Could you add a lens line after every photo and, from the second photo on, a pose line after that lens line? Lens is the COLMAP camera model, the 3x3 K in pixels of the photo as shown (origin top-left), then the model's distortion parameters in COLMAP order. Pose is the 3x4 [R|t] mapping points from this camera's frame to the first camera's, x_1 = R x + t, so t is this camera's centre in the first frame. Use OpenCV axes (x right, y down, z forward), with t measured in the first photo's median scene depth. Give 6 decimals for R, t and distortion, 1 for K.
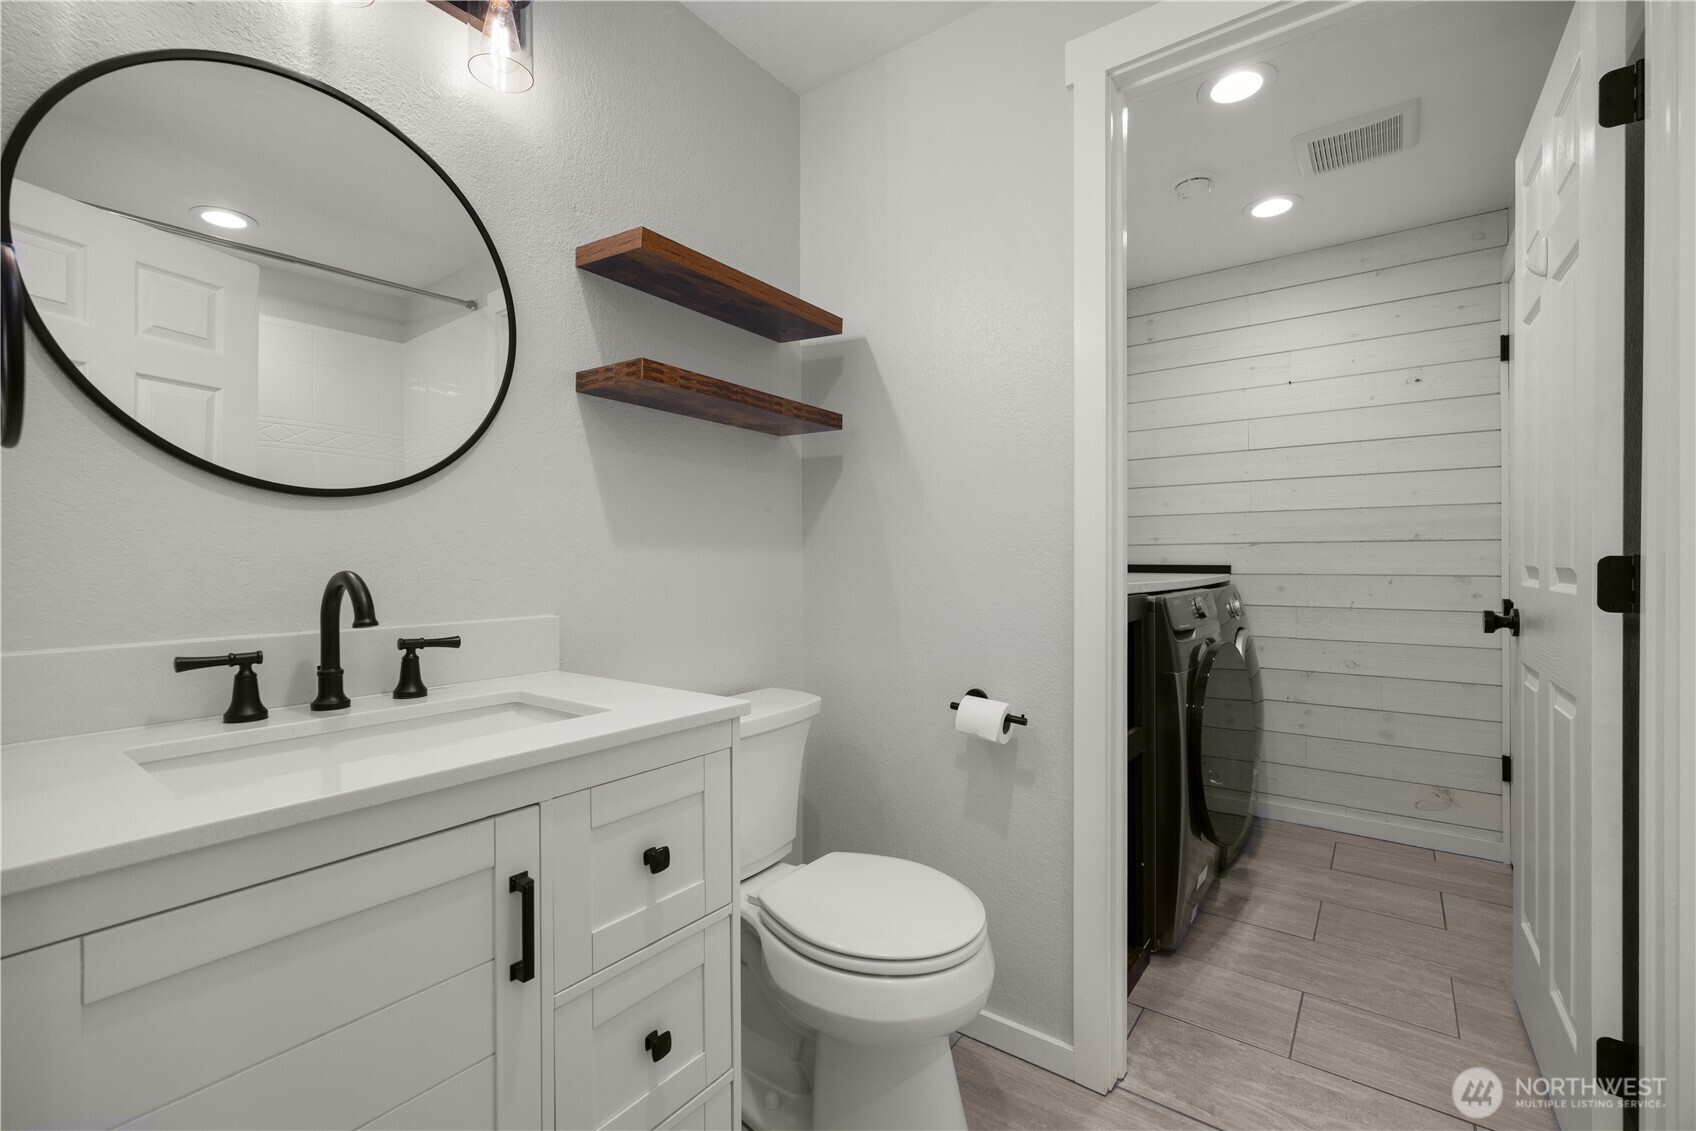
lens RADIAL K [[748.3, 0, 848.0], [0, 748.3, 565.5], [0, 0, 1]] dist [-0.014617, -0.000018]
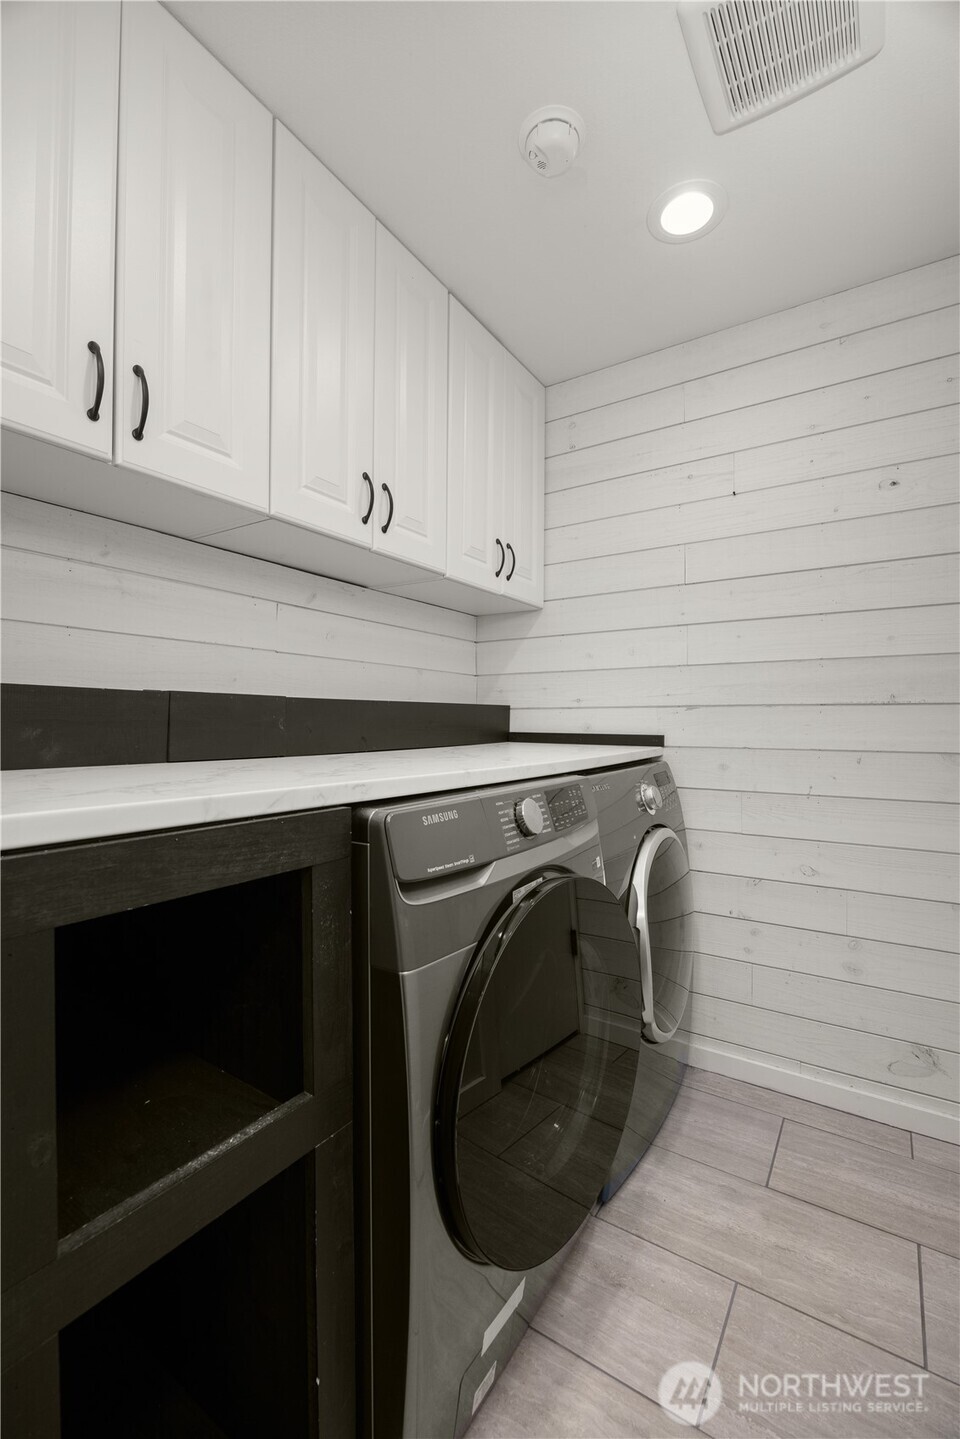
lens RADIAL K [[641.0, 0, 480.0], [0, 641.0, 719.5], [0, 0, 1]] dist [-0.028486, 0.000567]
pose [[0.997807, 0.007426, 0.065775, 0.315322], [-0.006935, 0.999946, -0.007702, -0.011010], [-0.065829, 0.007229, 0.997805, 0.399402]]
